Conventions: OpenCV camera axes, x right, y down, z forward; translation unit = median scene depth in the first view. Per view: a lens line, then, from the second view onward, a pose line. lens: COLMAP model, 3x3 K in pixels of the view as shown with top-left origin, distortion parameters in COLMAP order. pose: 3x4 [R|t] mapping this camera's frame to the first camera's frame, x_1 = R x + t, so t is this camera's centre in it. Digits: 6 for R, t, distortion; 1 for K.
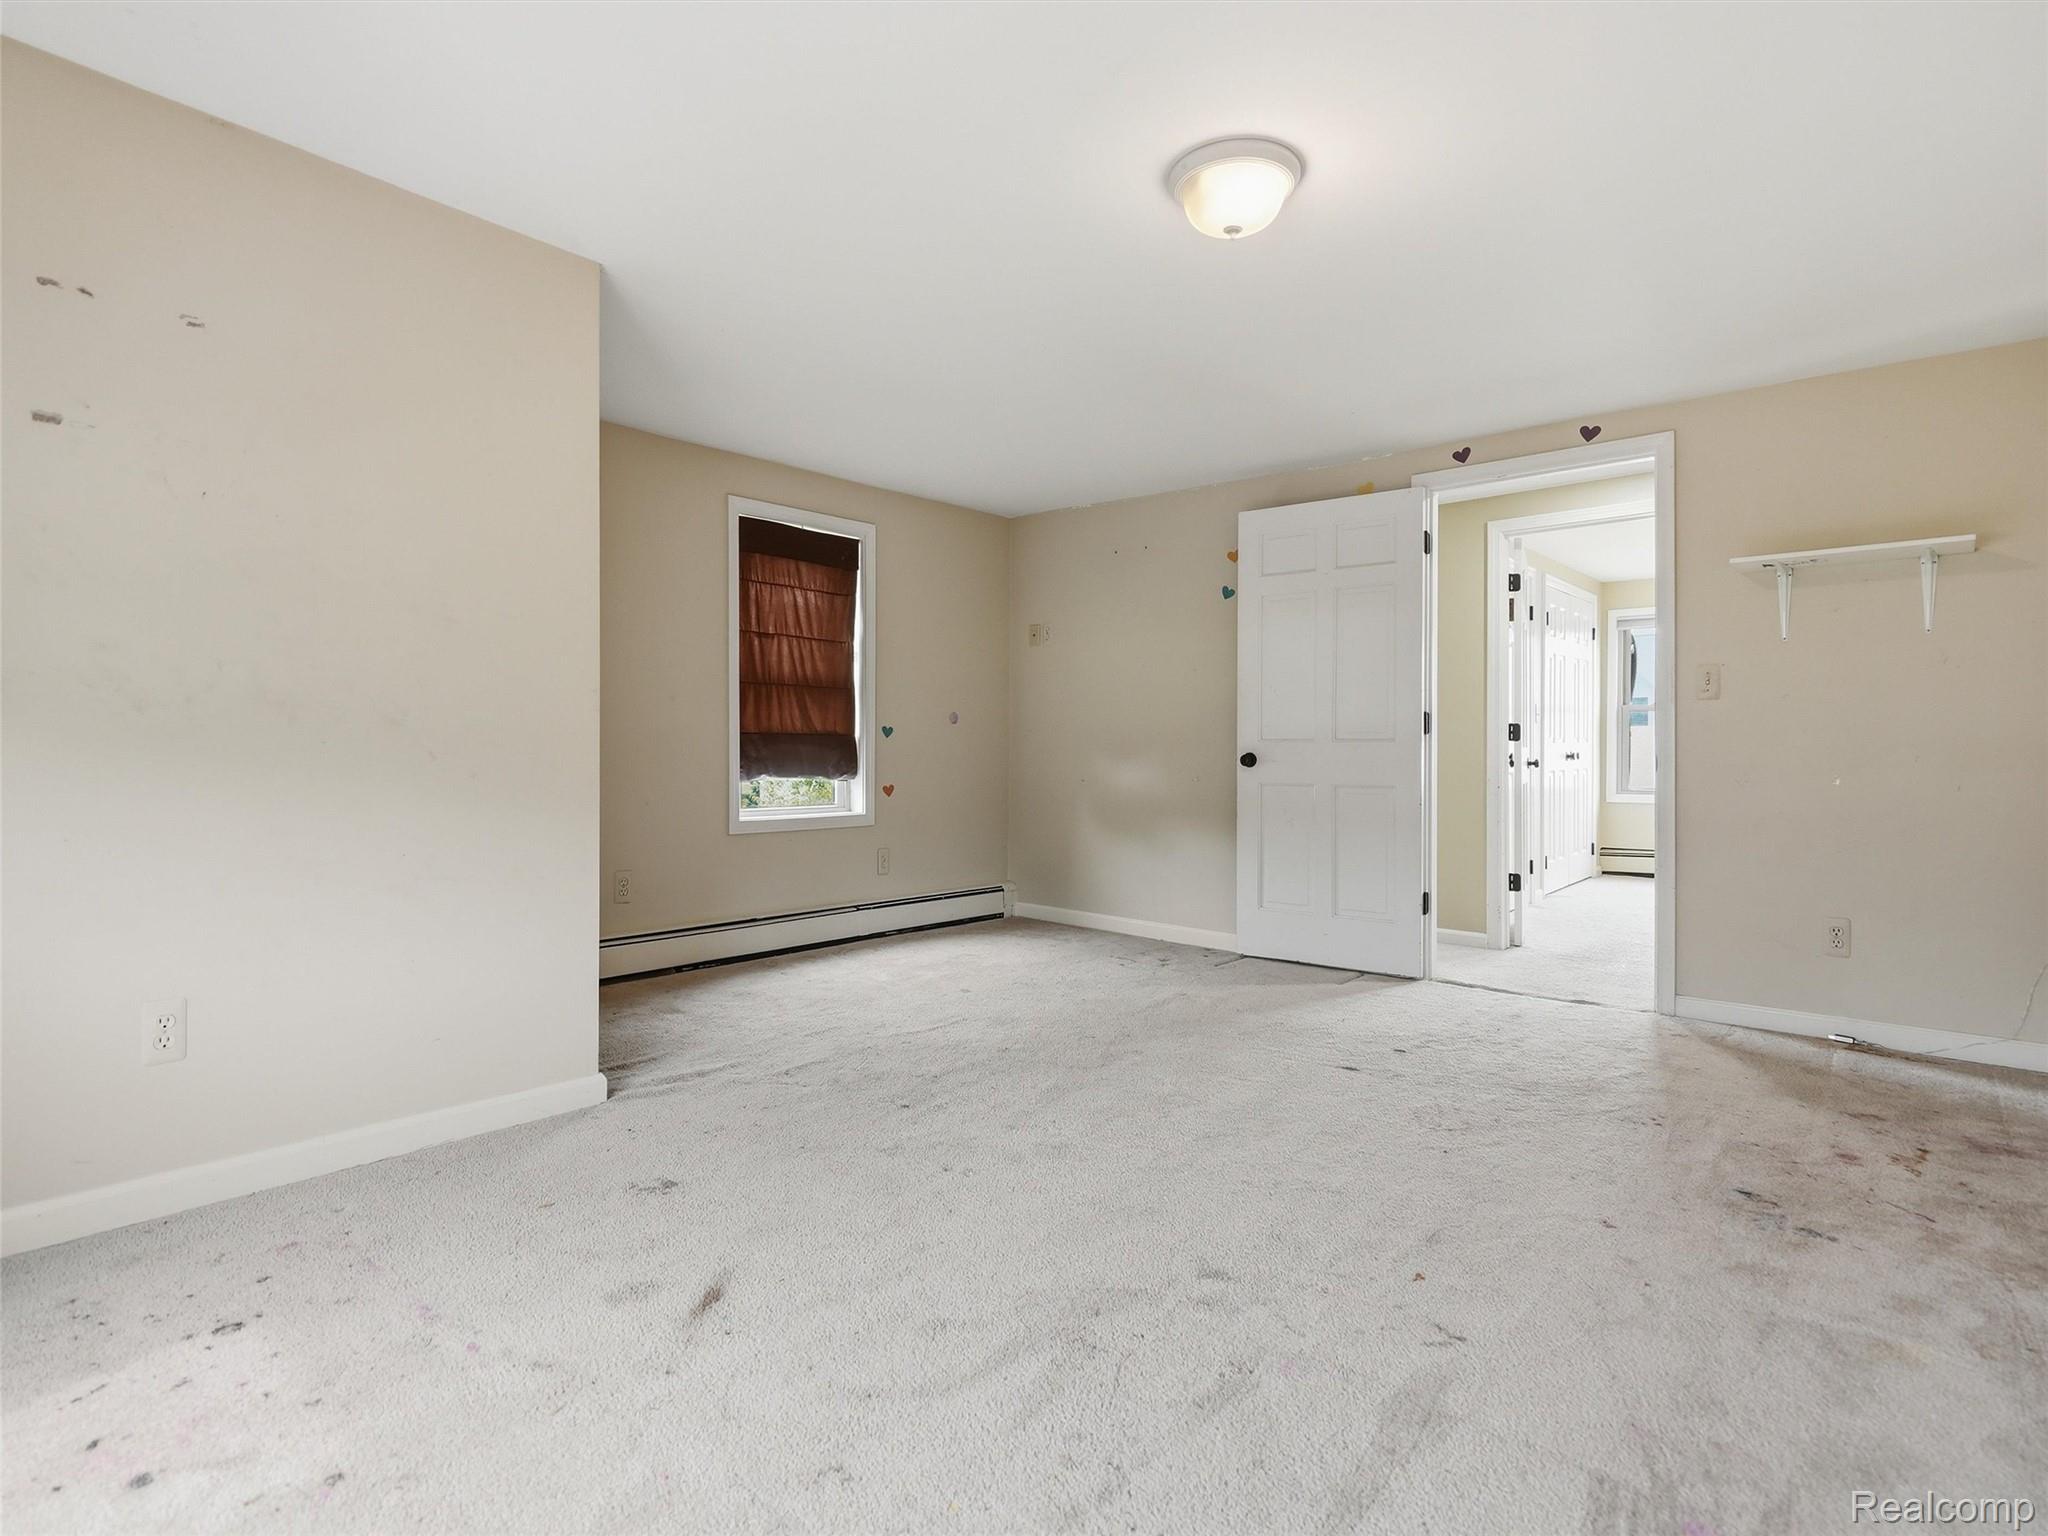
lens RADIAL K [[1043.7, 0, 1019.6], [0, 1043.7, 755.7], [0, 0, 1]] dist [0.026332, 0.000916]
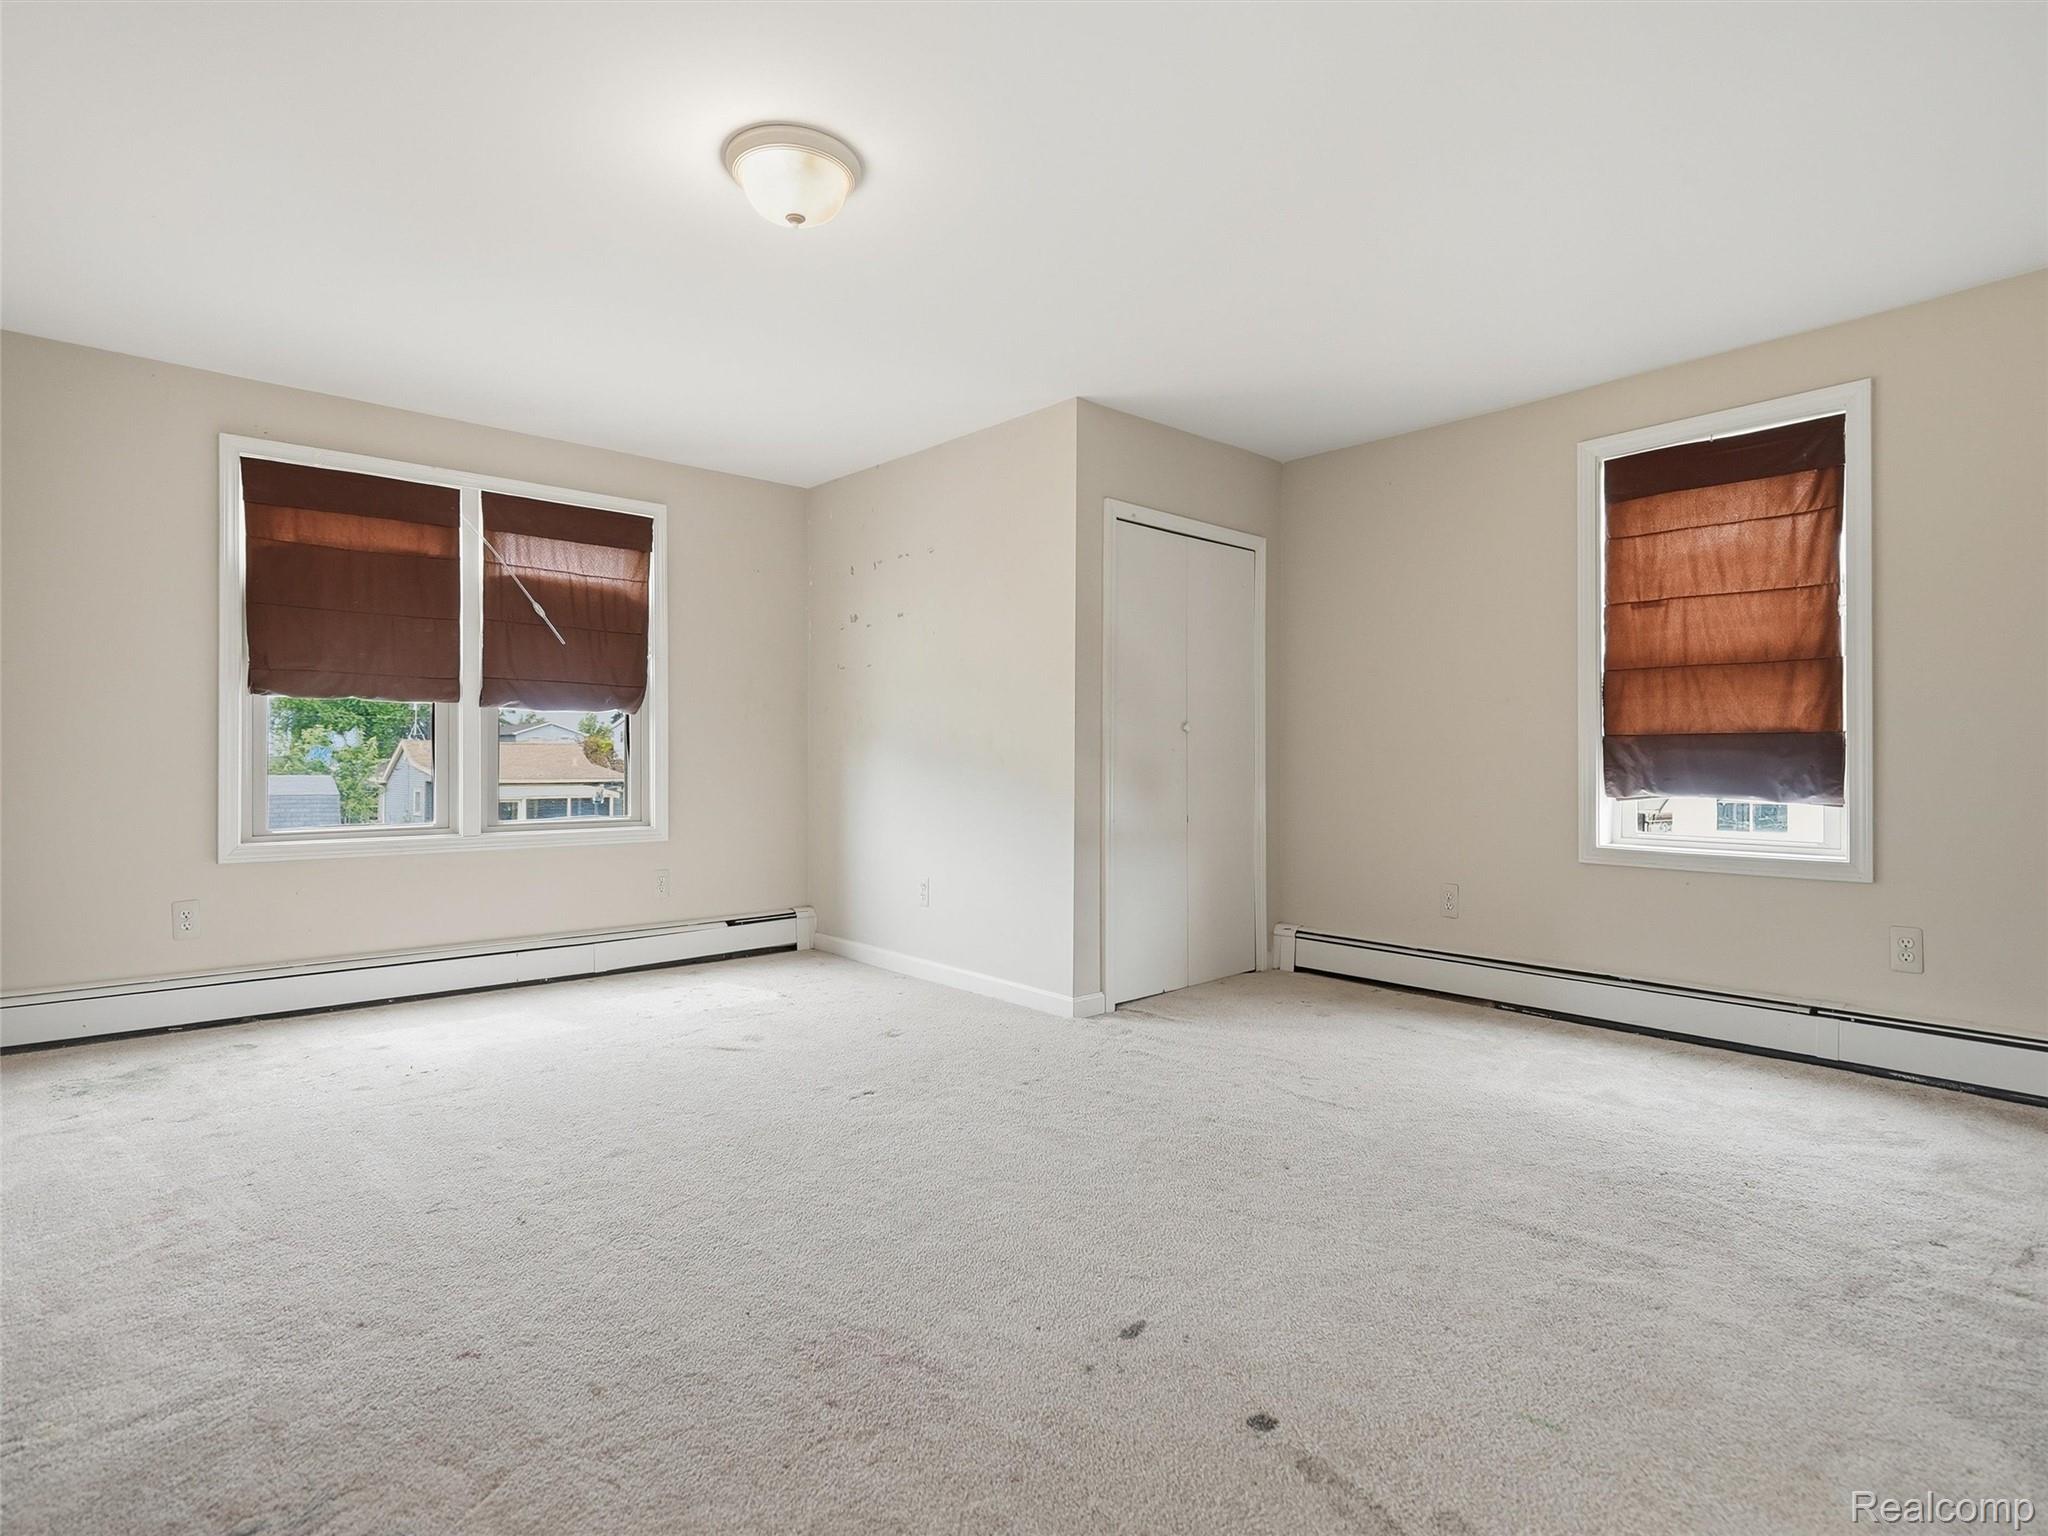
lens RADIAL K [[1043.7, 0, 1020.0], [0, 1043.7, 769.5], [0, 0, 1]] dist [0.026332, 0.000916]
pose [[-0.130782, 0.002843, -0.991407, 0.555665], [-0.000703, 0.999995, 0.002961, 0.001258], [0.991411, 0.001084, -0.130780, 0.647330]]
